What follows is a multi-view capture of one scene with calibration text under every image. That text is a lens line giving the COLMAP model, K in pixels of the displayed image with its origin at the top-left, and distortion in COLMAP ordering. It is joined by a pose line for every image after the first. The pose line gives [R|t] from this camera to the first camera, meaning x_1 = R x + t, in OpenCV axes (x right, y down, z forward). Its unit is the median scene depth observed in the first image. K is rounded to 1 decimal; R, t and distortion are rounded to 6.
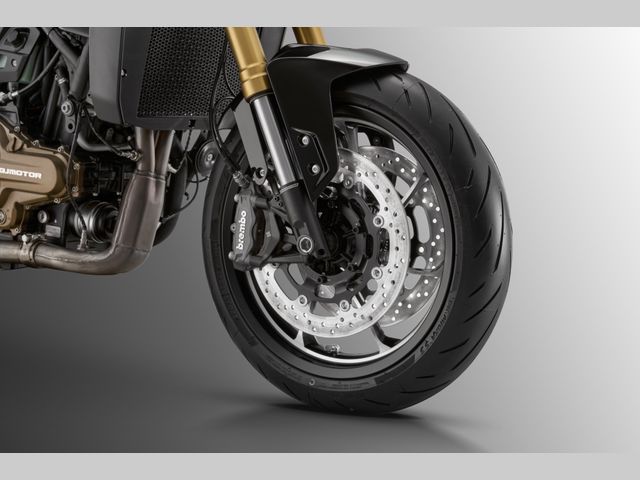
lens RADIAL K [[1309.5, 0, 319.6], [0, 1309.5, 240.0], [0, 0, 1]] dist [0.008272, 0.000000]
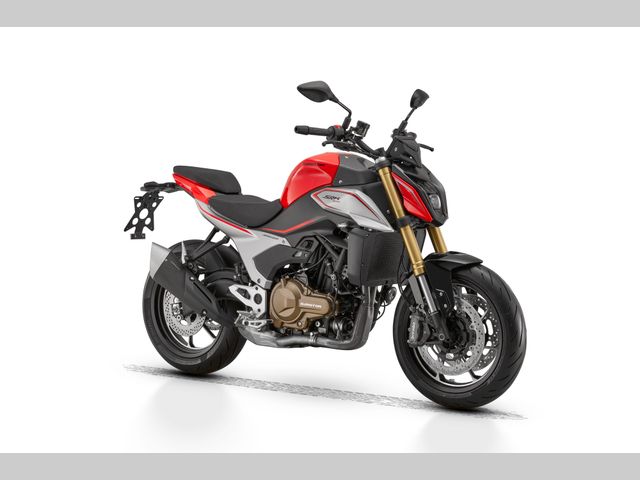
lens RADIAL K [[1309.5, 0, 320.0], [0, 1309.5, 242.2], [0, 0, 1]] dist [0.008272, 0.000000]
pose [[0.998310, -0.014057, -0.056387, -0.091951], [0.011016, 0.998486, -0.053888, -0.041181], [0.057060, 0.053176, 0.996954, -1.379253]]
